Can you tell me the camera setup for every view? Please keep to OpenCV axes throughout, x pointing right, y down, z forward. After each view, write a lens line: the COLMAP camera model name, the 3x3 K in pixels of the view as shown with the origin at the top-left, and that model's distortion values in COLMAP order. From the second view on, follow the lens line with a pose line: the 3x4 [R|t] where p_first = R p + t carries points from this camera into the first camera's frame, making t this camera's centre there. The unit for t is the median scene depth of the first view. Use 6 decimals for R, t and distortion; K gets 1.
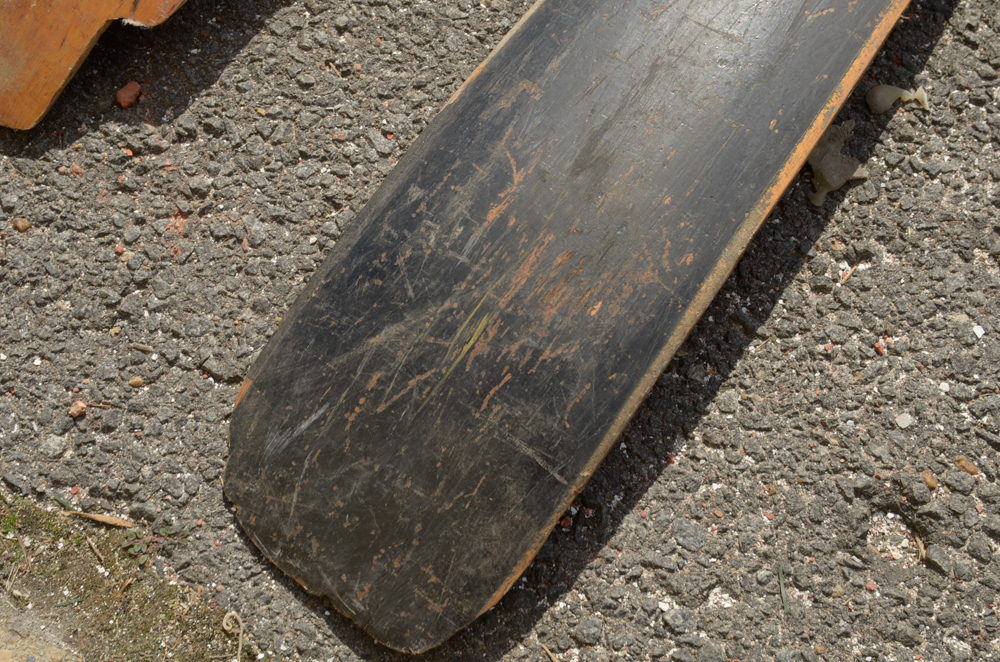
lens RADIAL K [[1435.4, 0, 500.6], [0, 1435.4, 345.1], [0, 0, 1]] dist [0.001316, 0.081908]
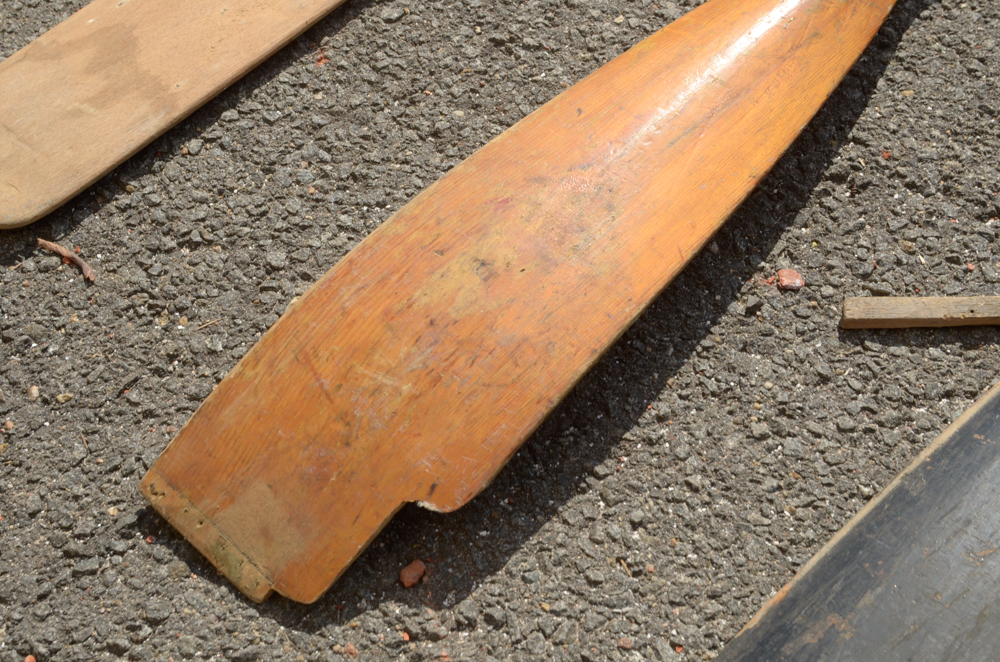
lens RADIAL K [[1435.4, 0, 500.6], [0, 1435.4, 345.1], [0, 0, 1]] dist [0.001316, 0.081908]
pose [[0.983642, 0.081484, -0.160651, -0.057091], [-0.115779, 0.969214, -0.217301, -0.120577], [0.137998, 0.232347, 0.962794, 0.037327]]
